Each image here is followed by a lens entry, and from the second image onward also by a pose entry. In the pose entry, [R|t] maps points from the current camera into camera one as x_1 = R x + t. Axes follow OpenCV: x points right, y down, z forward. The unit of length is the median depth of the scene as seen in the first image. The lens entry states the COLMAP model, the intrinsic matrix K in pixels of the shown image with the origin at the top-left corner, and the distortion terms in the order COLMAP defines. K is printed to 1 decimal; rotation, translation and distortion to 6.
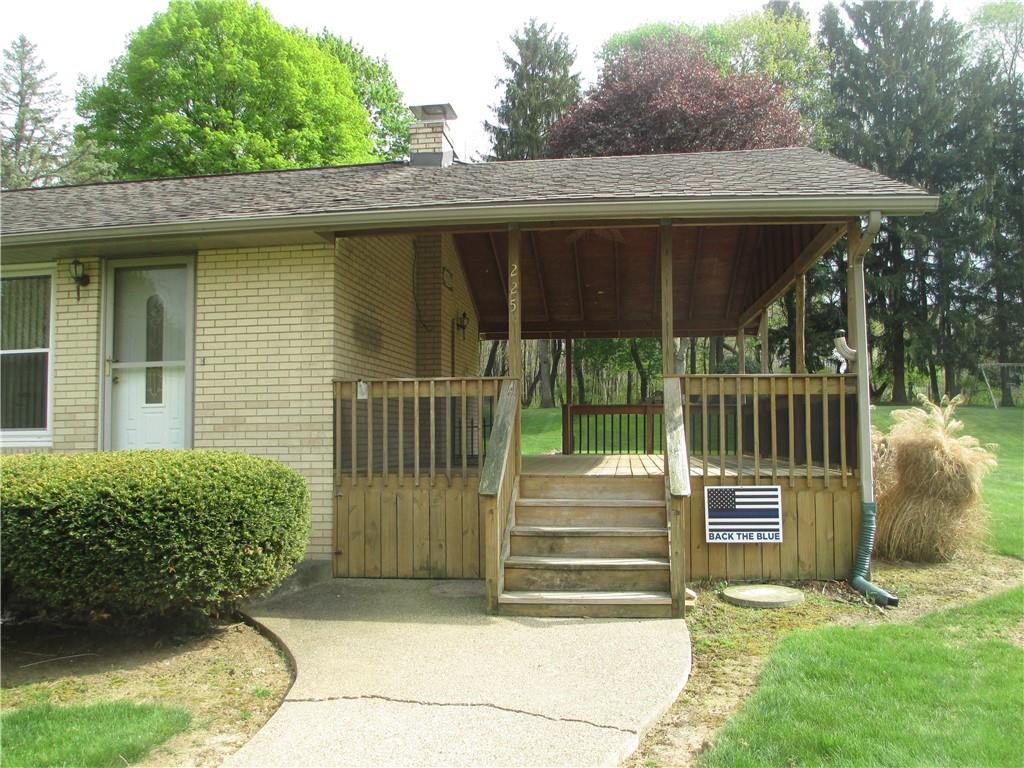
lens RADIAL K [[844.2, 0, 515.1], [0, 844.2, 391.6], [0, 0, 1]] dist [-0.070730, 0.014835]
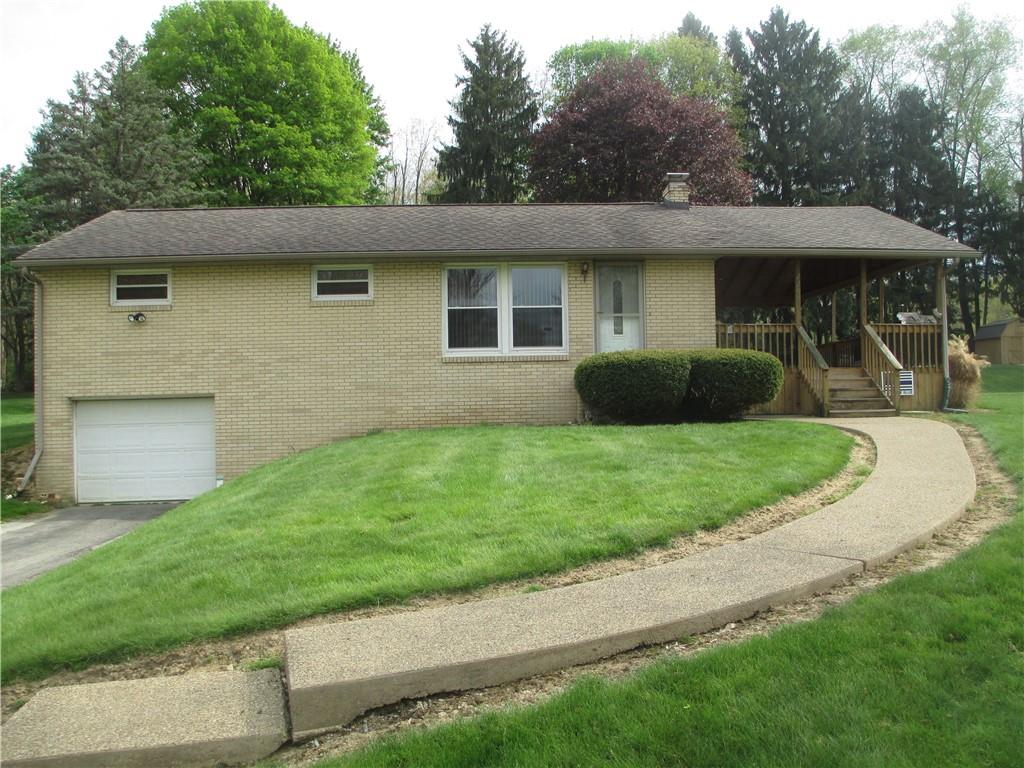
lens RADIAL K [[844.2, 0, 509.1], [0, 844.2, 387.2], [0, 0, 1]] dist [-0.070730, 0.014835]
pose [[0.985191, -0.000519, 0.171462, -0.206407], [-0.004255, 0.999613, 0.027473, 0.017032], [-0.171410, -0.027795, 0.984808, -0.191004]]
